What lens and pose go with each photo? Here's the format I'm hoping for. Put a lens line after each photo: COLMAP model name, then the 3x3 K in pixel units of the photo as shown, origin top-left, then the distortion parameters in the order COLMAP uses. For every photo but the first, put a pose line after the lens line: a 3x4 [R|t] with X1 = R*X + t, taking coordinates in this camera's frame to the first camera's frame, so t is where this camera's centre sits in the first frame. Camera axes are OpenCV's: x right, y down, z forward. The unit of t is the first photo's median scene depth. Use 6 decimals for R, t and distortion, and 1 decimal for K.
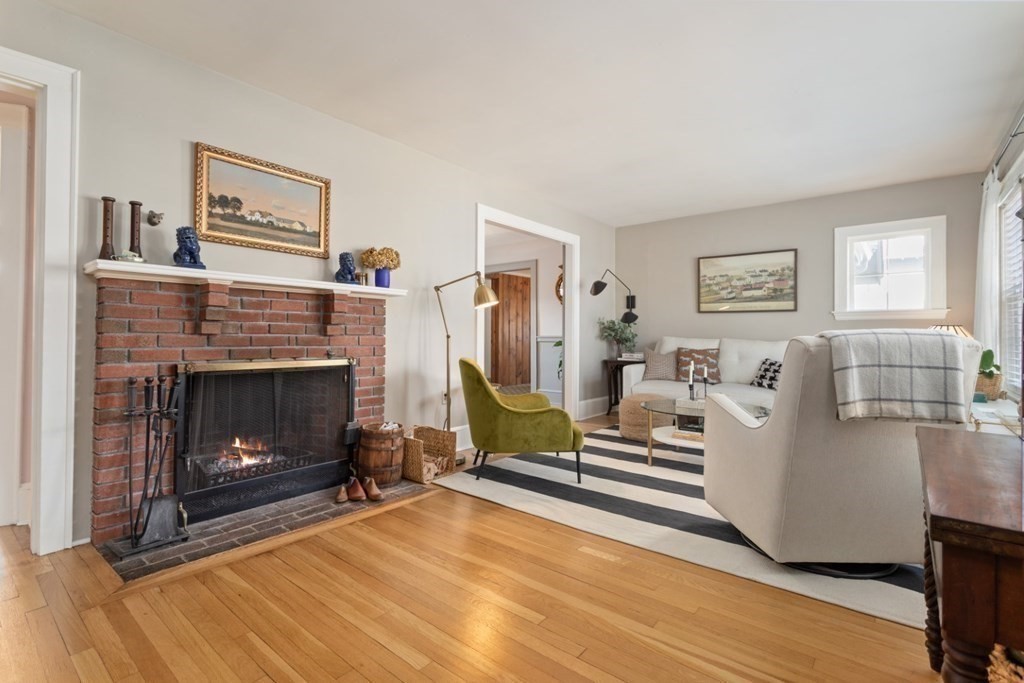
lens RADIAL K [[487.2, 0, 515.3], [0, 487.2, 336.9], [0, 0, 1]] dist [-0.000627, -0.000401]
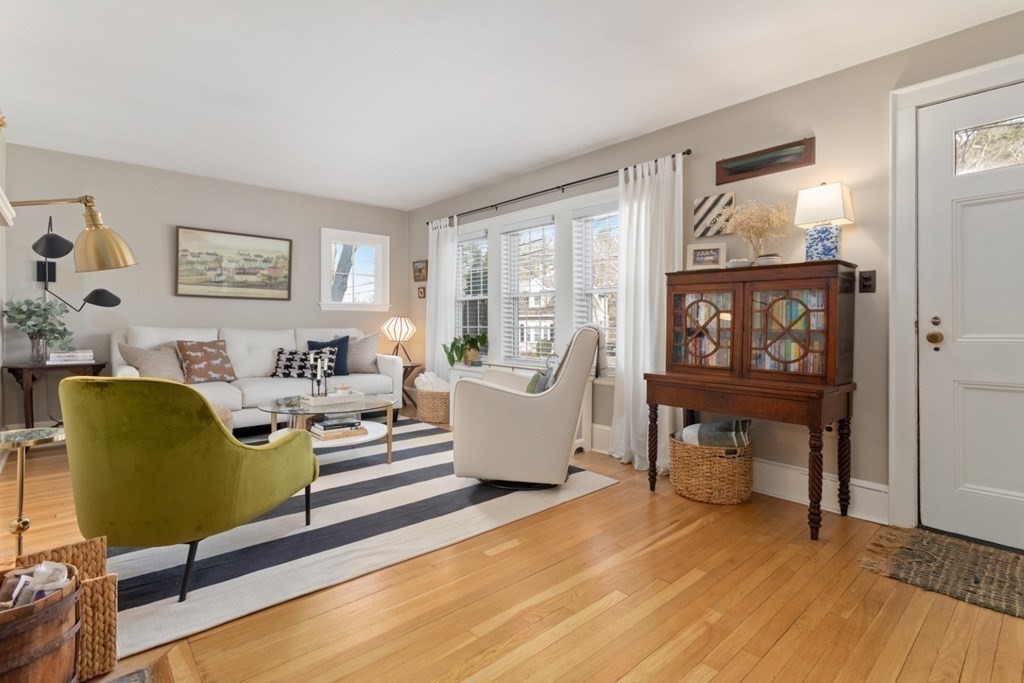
lens RADIAL K [[491.4, 0, 515.1], [0, 491.4, 322.6], [0, 0, 1]] dist [0.000001, -0.000157]
pose [[0.145176, -0.001437, 0.989405, -0.371022], [0.002186, 0.999997, 0.001132, -0.006154], [-0.989403, 0.001998, 0.145179, 0.377801]]
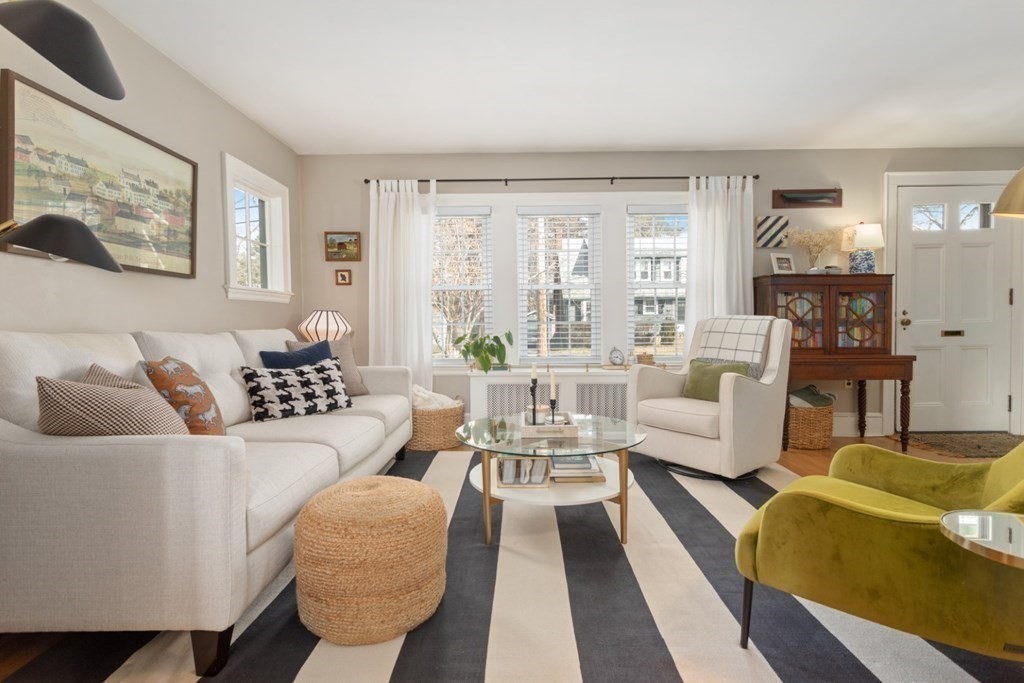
lens RADIAL K [[487.2, 0, 515.3], [0, 487.2, 336.9], [0, 0, 1]] dist [-0.000627, -0.000401]
pose [[-0.629640, -0.021899, 0.776578, -0.072446], [0.011039, 0.999250, 0.037128, -0.003530], [-0.776808, 0.031950, -0.628926, 1.052876]]
